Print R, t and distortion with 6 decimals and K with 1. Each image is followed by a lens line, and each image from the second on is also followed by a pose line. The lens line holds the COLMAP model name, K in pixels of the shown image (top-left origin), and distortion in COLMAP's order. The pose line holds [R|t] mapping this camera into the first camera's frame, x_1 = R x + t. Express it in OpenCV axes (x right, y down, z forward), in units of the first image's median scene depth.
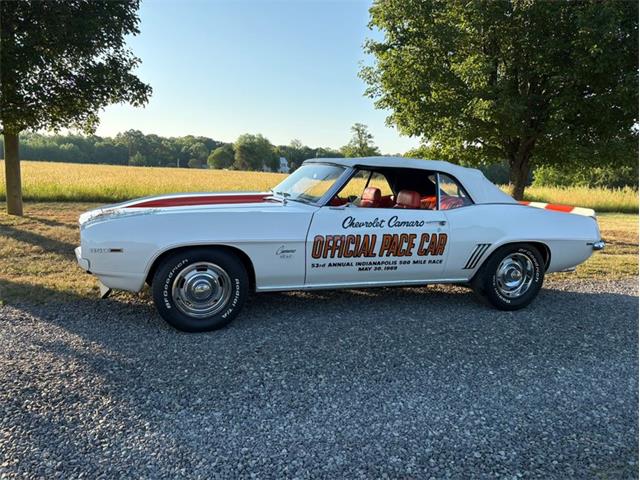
lens RADIAL K [[423.3, 0, 329.2], [0, 423.3, 249.6], [0, 0, 1]] dist [0.006084, -0.001964]
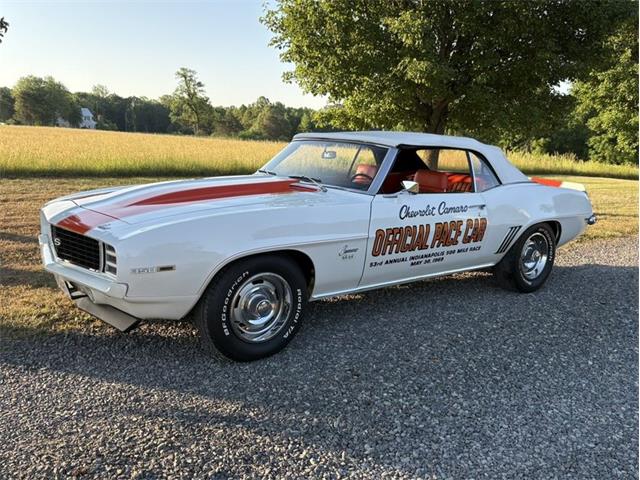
lens RADIAL K [[495.7, 0, 314.3], [0, 495.7, 238.3], [0, 0, 1]] dist [0.011958, -0.010033]
pose [[0.952732, -0.062173, 0.297382, -0.429097], [0.051095, 0.997684, 0.044890, -0.064314], [-0.299484, -0.027574, 0.953703, 0.074780]]
